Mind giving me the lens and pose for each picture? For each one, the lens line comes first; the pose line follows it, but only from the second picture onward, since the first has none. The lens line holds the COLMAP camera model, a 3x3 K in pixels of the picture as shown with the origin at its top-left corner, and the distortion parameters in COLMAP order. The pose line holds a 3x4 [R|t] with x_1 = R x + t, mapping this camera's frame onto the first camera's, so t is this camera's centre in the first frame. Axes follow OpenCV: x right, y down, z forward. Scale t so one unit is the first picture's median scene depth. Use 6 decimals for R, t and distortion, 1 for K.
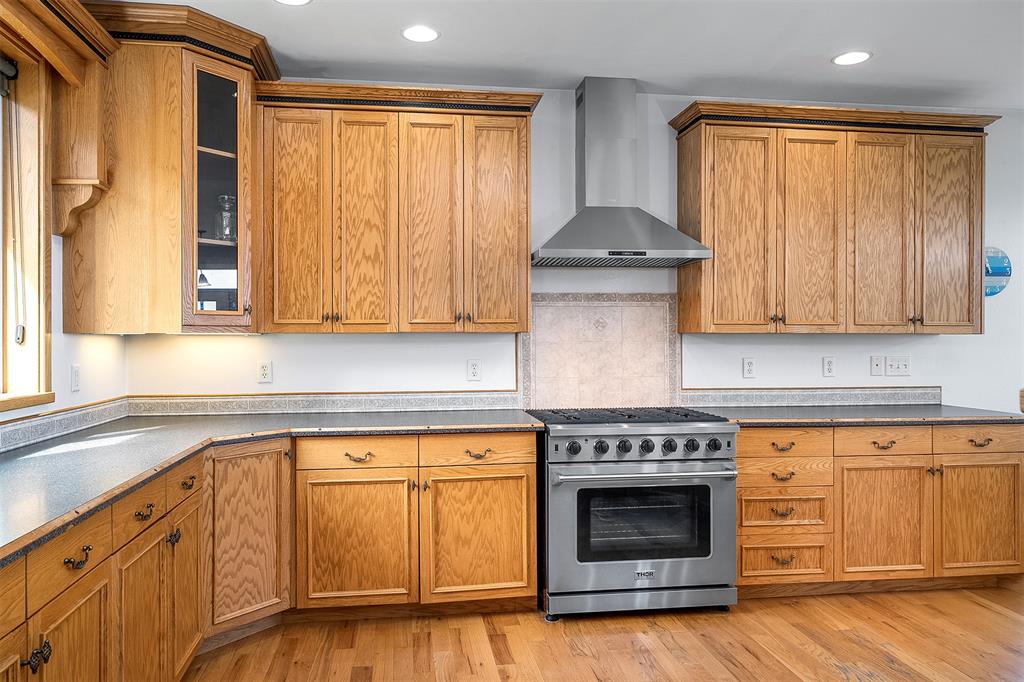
lens RADIAL K [[709.0, 0, 493.8], [0, 709.0, 339.6], [0, 0, 1]] dist [0.001235, 0.002211]
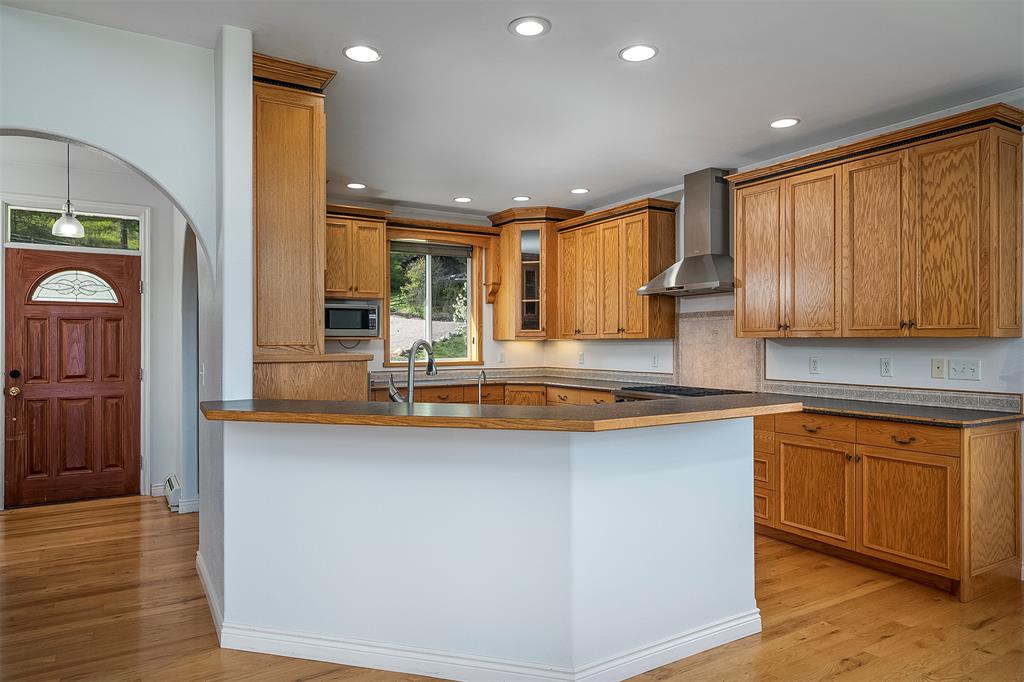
lens RADIAL K [[638.5, 0, 504.3], [0, 638.5, 341.7], [0, 0, 1]] dist [0.001222, -0.000587]
pose [[0.392805, 0.000017, -0.919622, 1.336606], [-0.000881, 1.000000, -0.000358, -0.000519], [0.919621, 0.000951, 0.392805, 0.079618]]
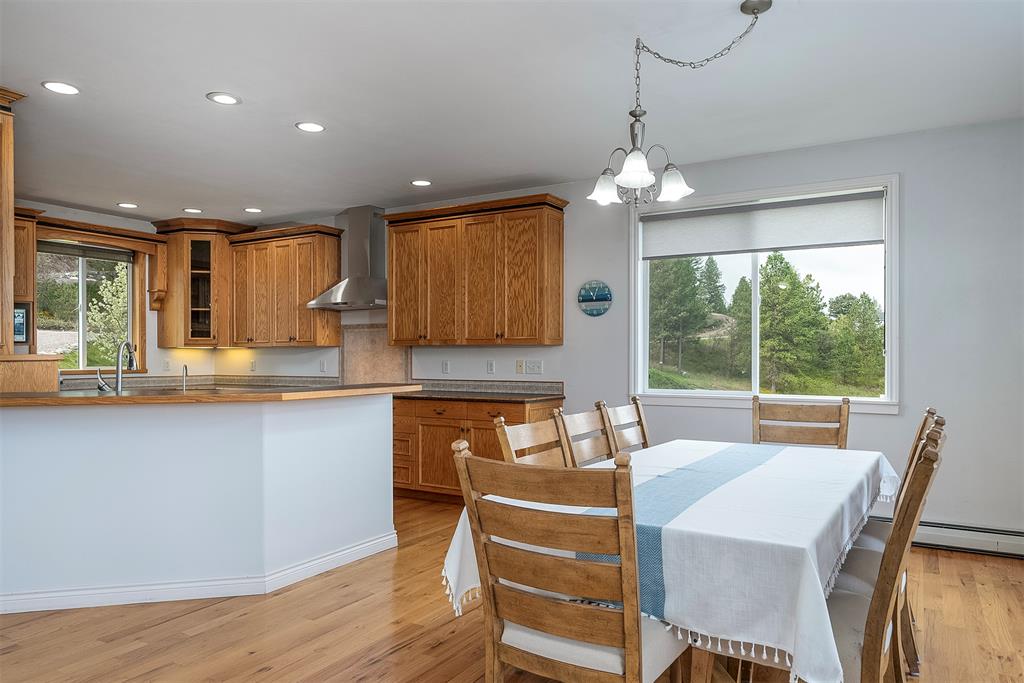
lens RADIAL K [[689.7, 0, 510.1], [0, 689.7, 358.6], [0, 0, 1]] dist [0.004274, 0.000501]
pose [[0.782736, 0.002142, -0.622350, 1.661864], [-0.001845, 0.999998, 0.001121, 0.021920], [0.622351, 0.000271, 0.782738, -0.158670]]
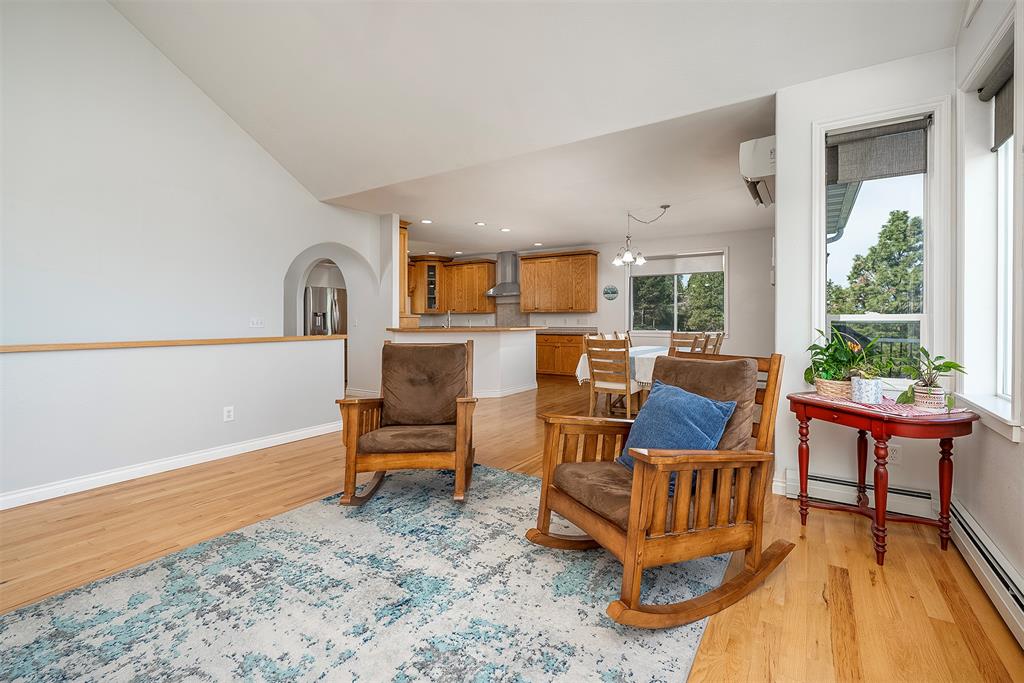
lens RADIAL K [[440.7, 0, 545.9], [0, 440.7, 322.4], [0, 0, 1]] dist [-0.002337, -0.000224]
pose [[0.782545, 0.003385, -0.622585, 2.069439], [-0.001654, 0.999993, 0.003357, 0.042474], [0.622592, -0.001597, 0.782545, -0.934064]]
